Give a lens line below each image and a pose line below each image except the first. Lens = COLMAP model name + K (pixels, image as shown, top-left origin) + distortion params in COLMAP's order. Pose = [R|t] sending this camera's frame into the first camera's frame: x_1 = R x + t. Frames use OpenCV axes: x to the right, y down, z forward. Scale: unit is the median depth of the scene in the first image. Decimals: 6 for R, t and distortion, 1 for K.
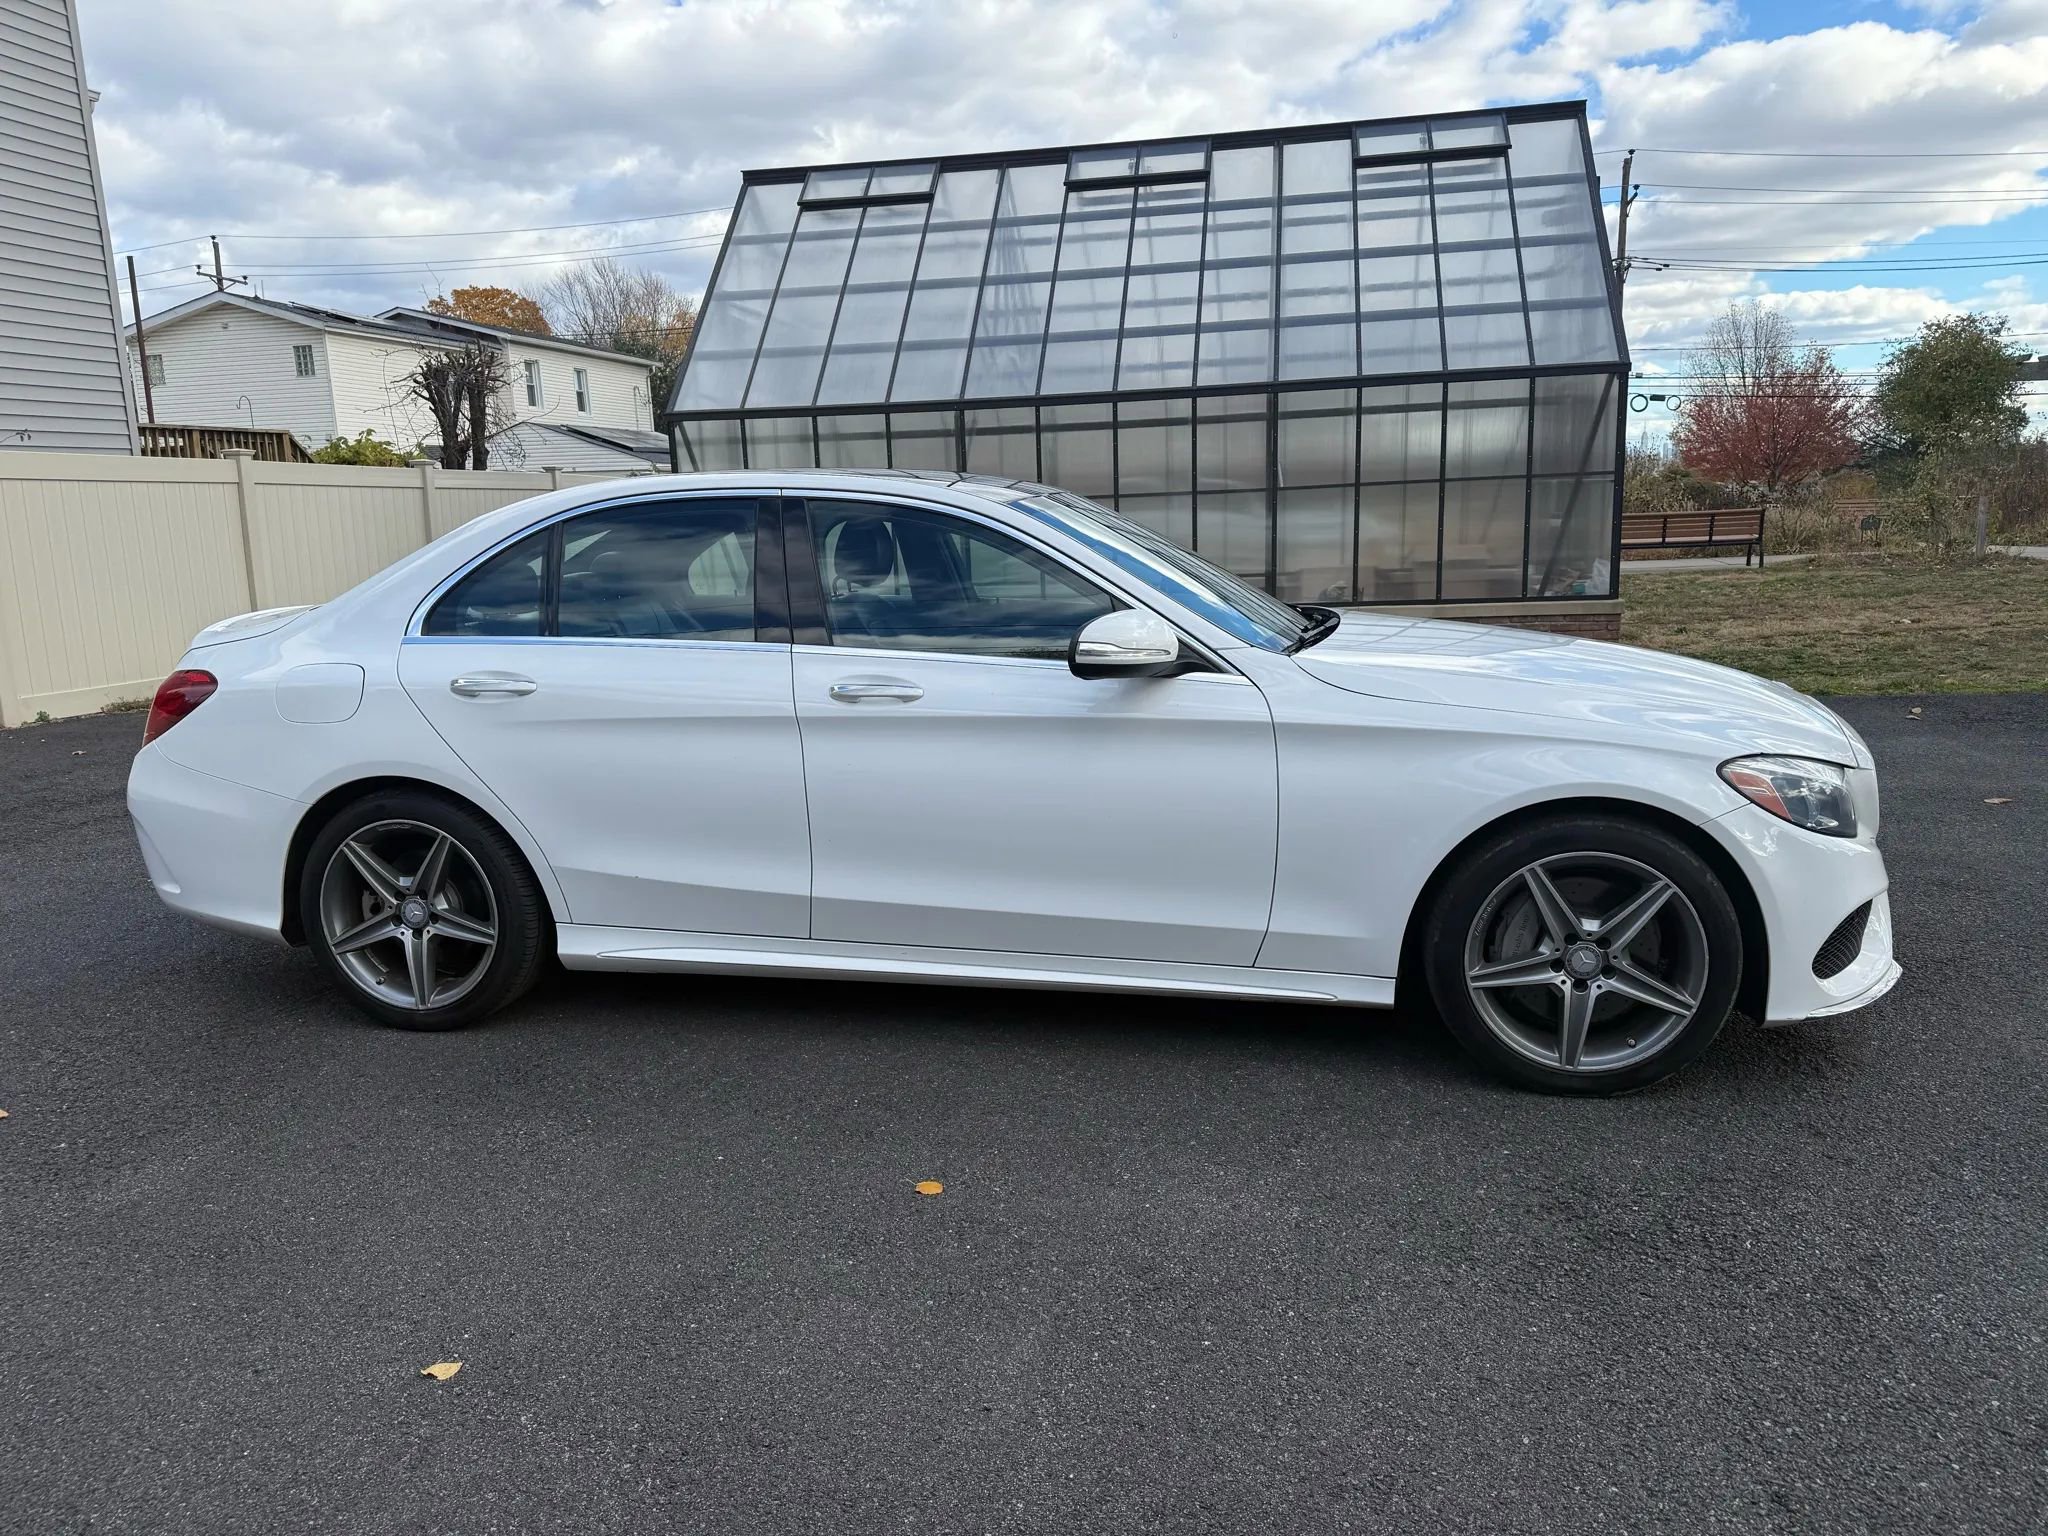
lens RADIAL K [[1454.0, 0, 1017.5], [0, 1454.0, 756.0], [0, 0, 1]] dist [0.027626, -0.030258]
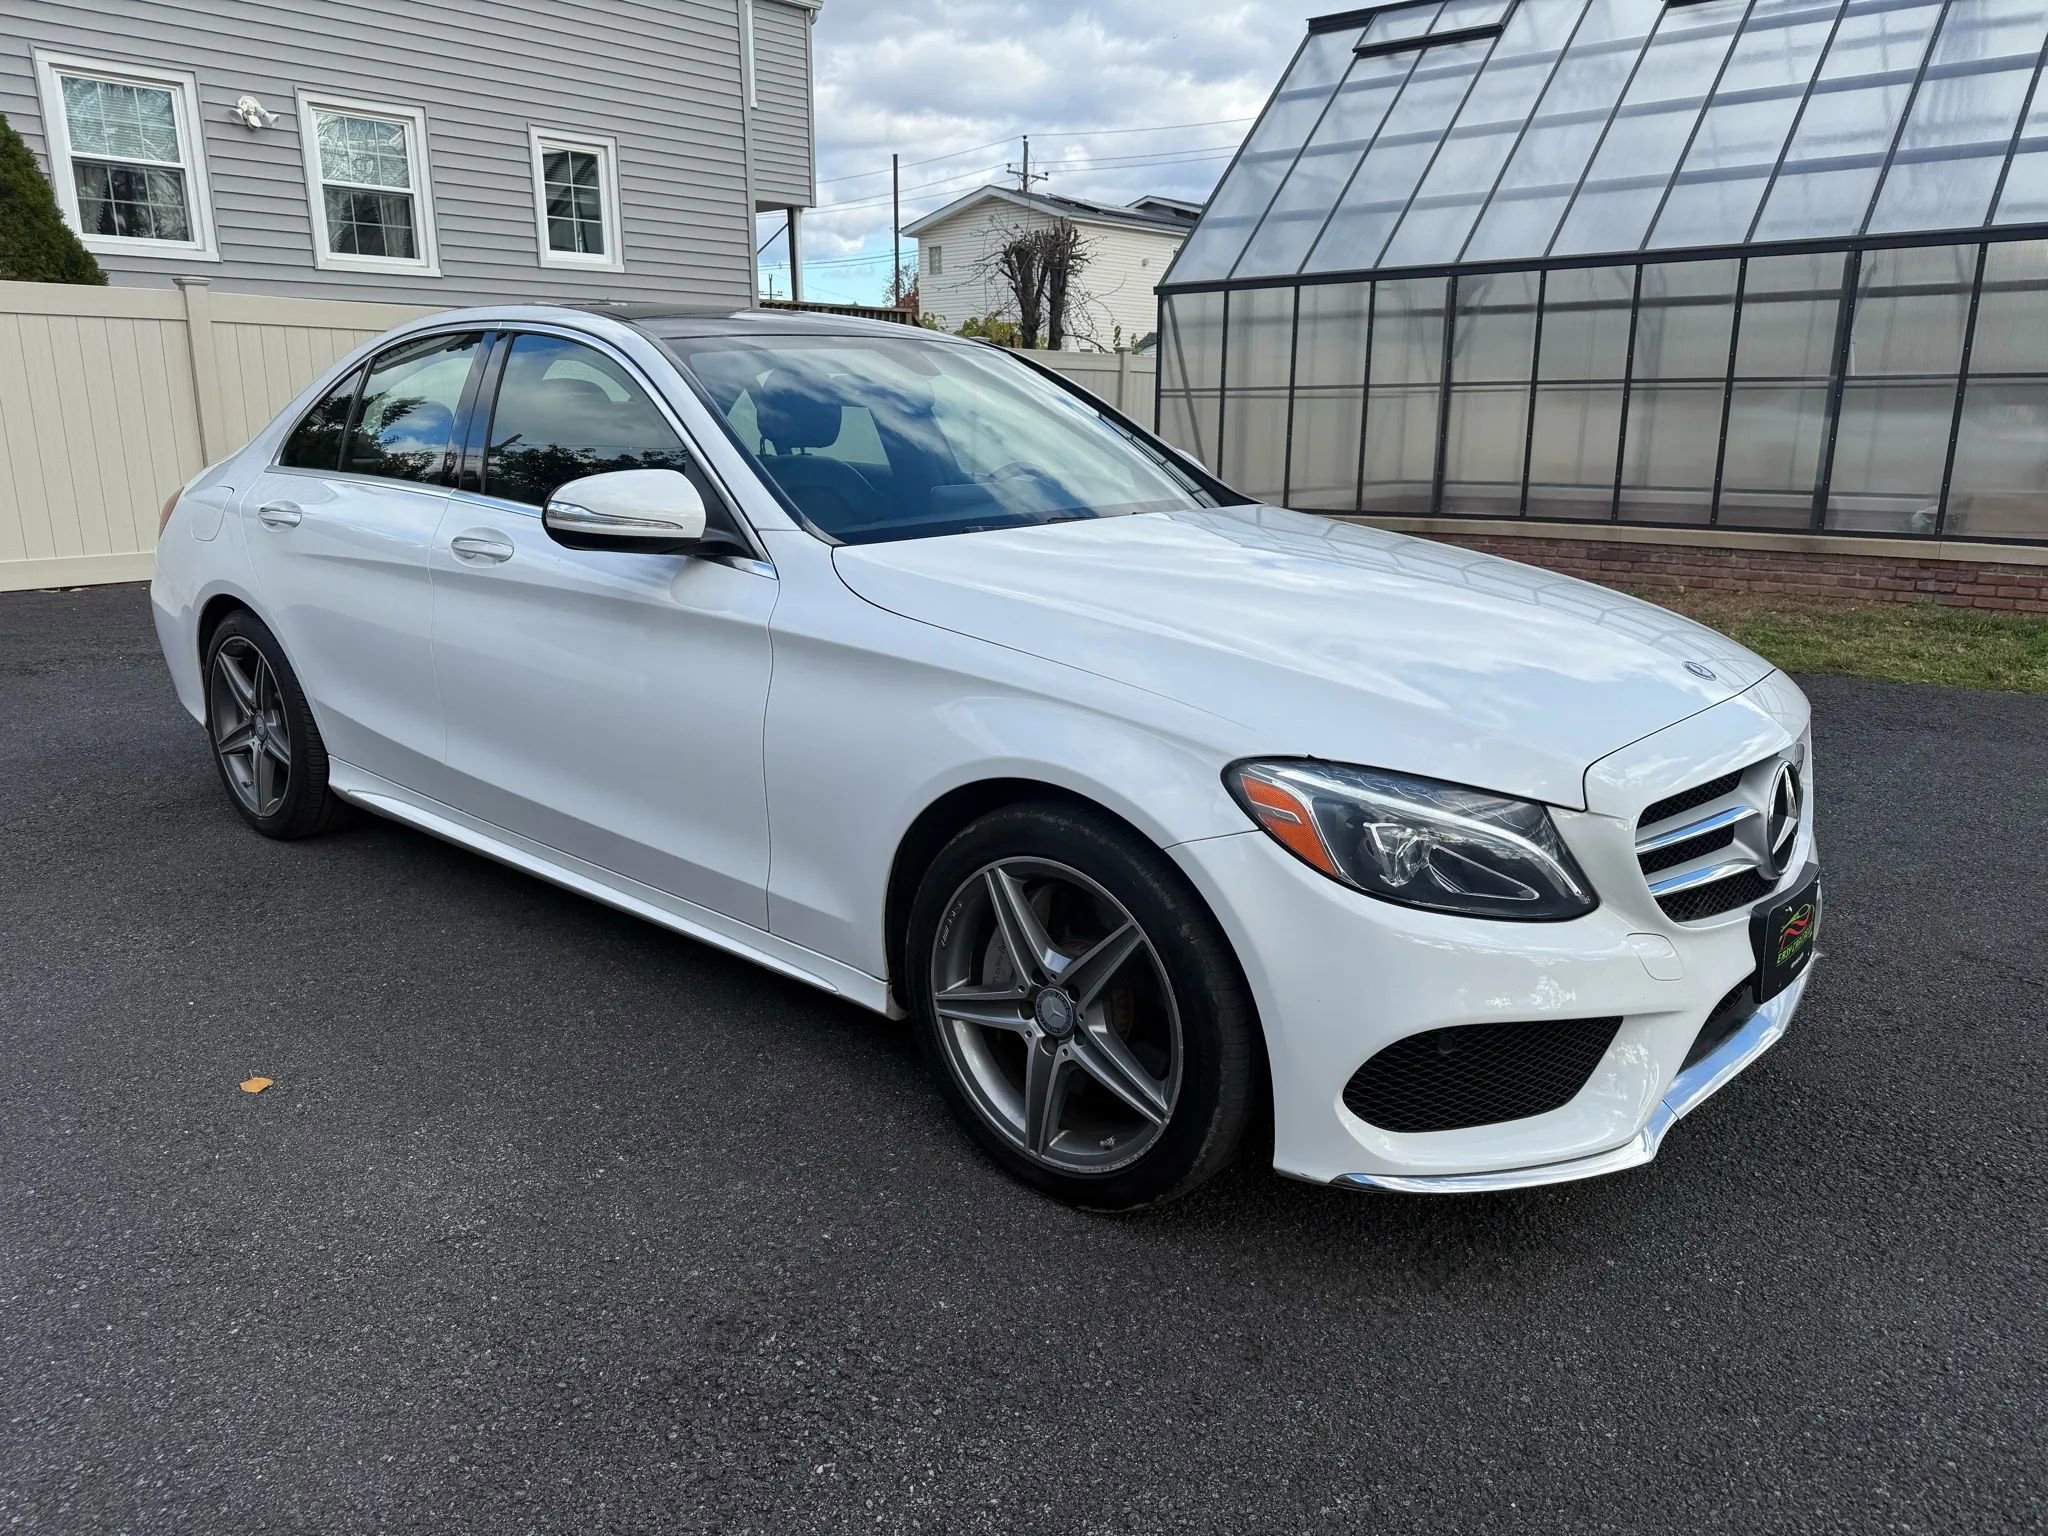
lens RADIAL K [[1454.0, 0, 1028.5], [0, 1454.0, 765.7], [0, 0, 1]] dist [0.027626, -0.030258]
pose [[0.874005, 0.150720, -0.461950, 0.603761], [-0.115437, 0.987865, 0.103904, -0.041960], [0.472005, -0.037486, 0.880798, 0.340353]]
